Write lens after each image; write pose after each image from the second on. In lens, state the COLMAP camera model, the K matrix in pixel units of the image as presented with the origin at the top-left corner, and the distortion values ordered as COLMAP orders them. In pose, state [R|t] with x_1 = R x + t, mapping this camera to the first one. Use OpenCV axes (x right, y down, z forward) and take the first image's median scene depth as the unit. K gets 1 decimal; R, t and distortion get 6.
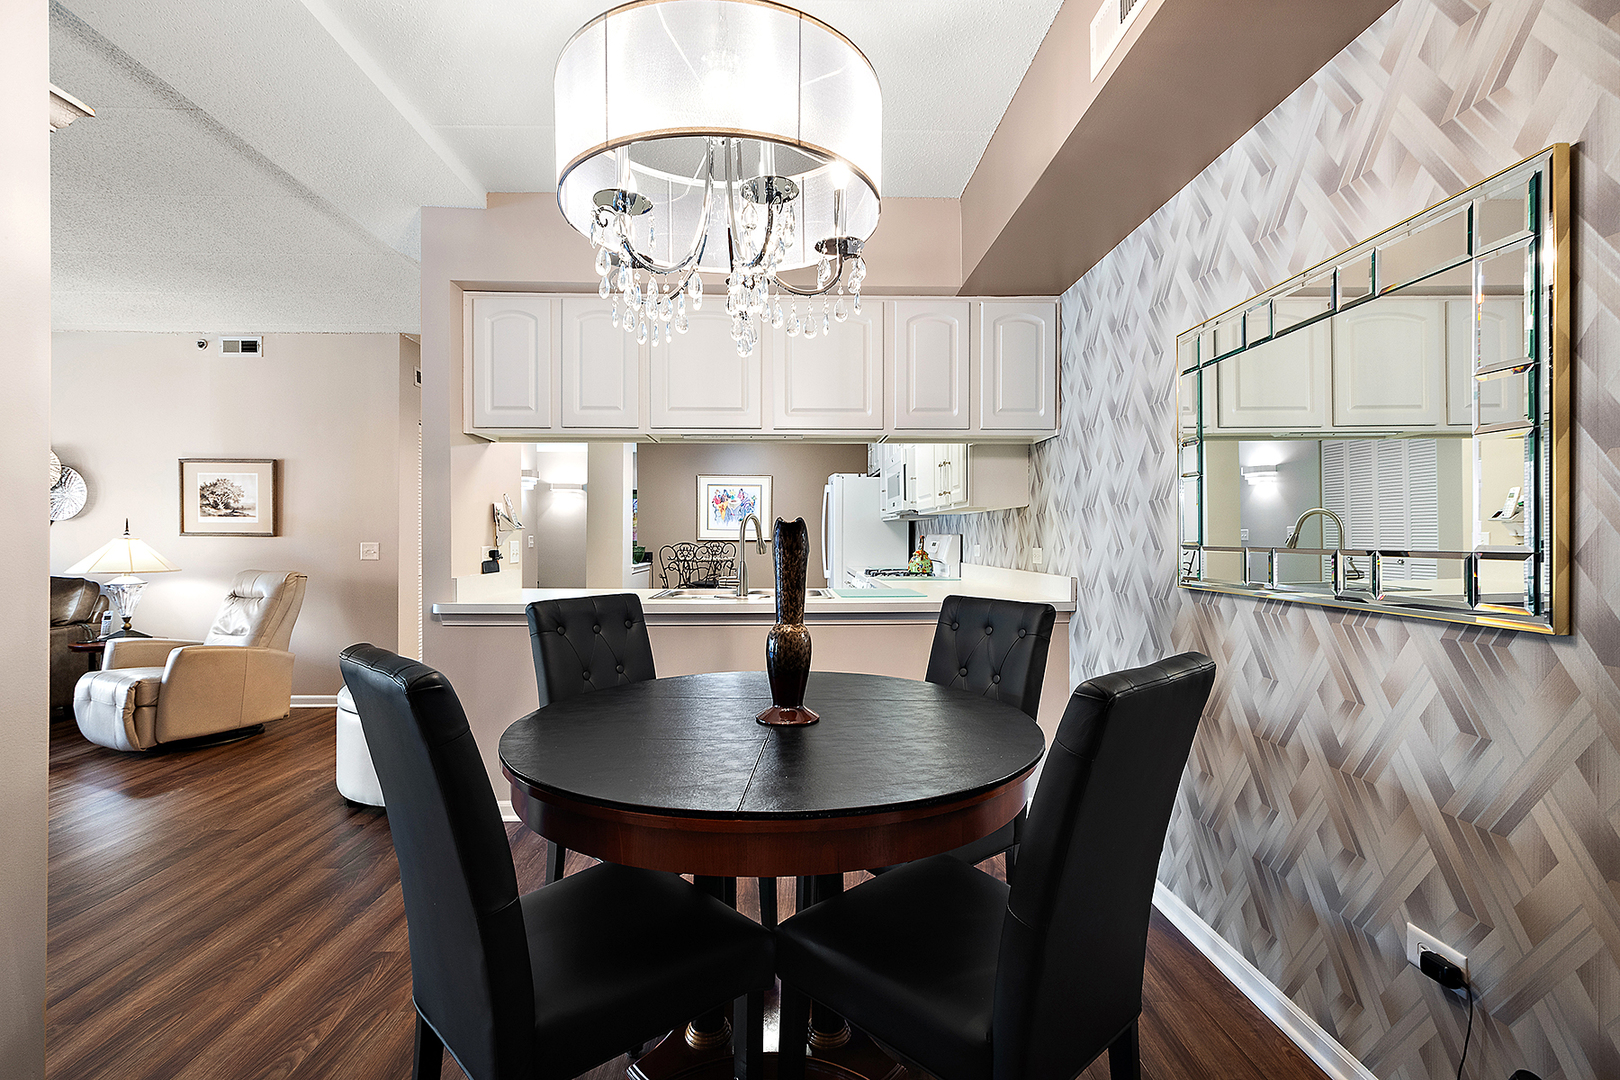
lens RADIAL K [[716.9, 0, 802.7], [0, 716.9, 542.1], [0, 0, 1]] dist [0.001294, -0.000312]
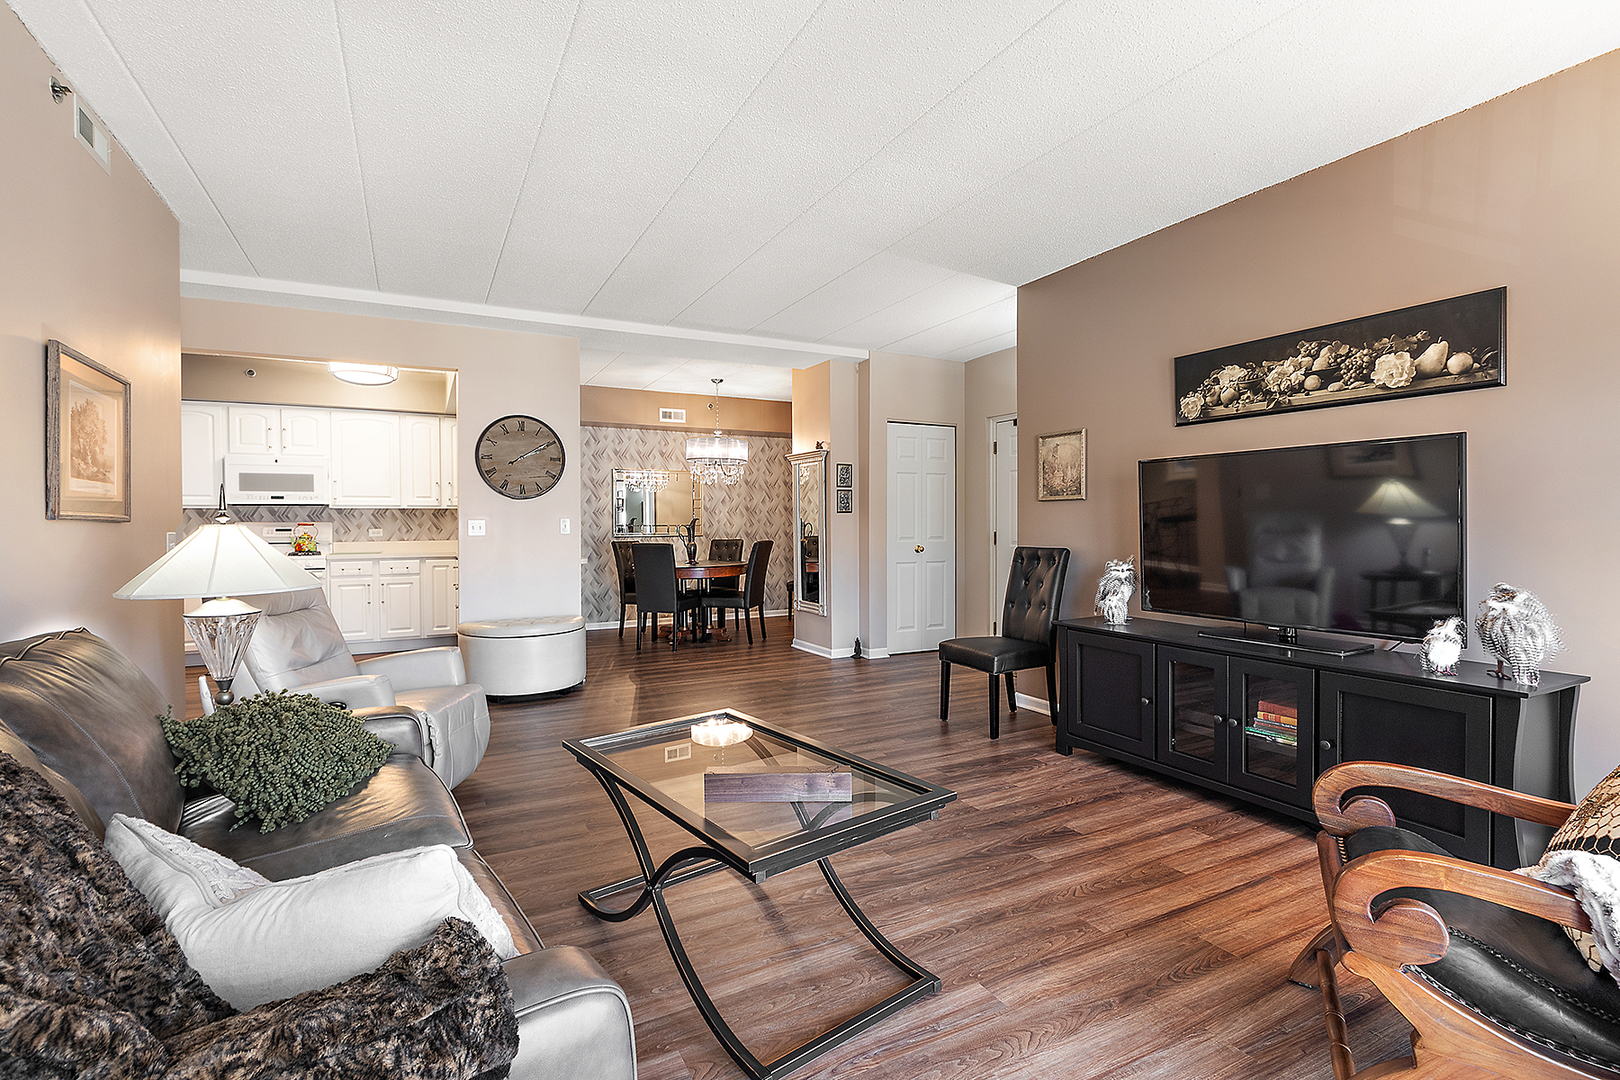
lens RADIAL K [[742.4, 0, 801.6], [0, 742.4, 528.6], [0, 0, 1]] dist [0.000173, -0.000835]
pose [[-0.437751, -0.005012, 0.899082, -2.213804], [0.011718, 0.999868, 0.011279, -0.006268], [-0.899020, 0.015473, -0.437634, 1.192588]]
